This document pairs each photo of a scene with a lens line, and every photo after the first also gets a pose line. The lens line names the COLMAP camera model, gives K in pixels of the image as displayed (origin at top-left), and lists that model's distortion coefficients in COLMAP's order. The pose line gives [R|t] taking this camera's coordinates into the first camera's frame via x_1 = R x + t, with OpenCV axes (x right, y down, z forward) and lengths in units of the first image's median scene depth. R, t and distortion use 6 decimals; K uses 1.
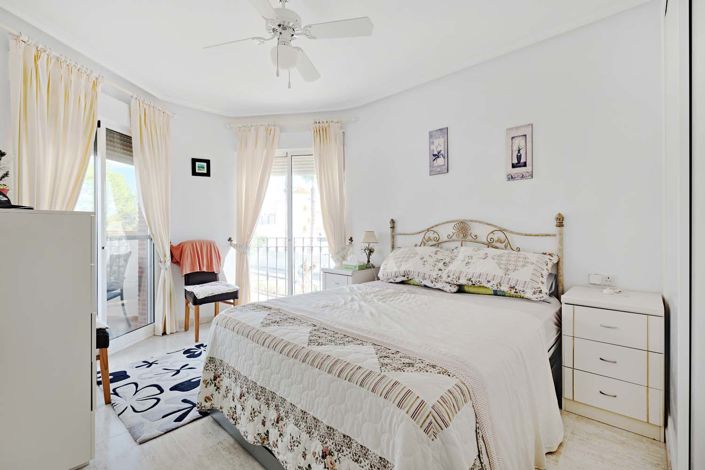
lens RADIAL K [[313.9, 0, 348.7], [0, 313.9, 229.9], [0, 0, 1]] dist [0.002556, 0.000935]
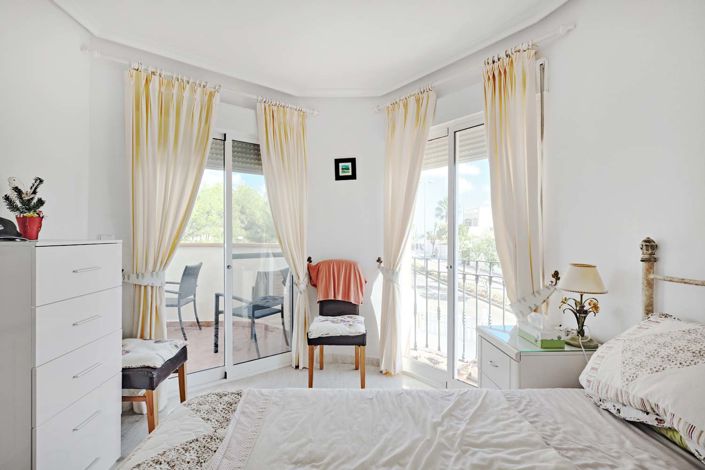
lens RADIAL K [[344.6, 0, 352.5], [0, 344.6, 235.0], [0, 0, 1]] dist [0.014281, 0.000216]
pose [[0.717106, 0.009217, -0.696904, 0.167298], [-0.009101, 0.999951, 0.003860, -0.035182], [0.696905, 0.003574, 0.717154, 0.400302]]
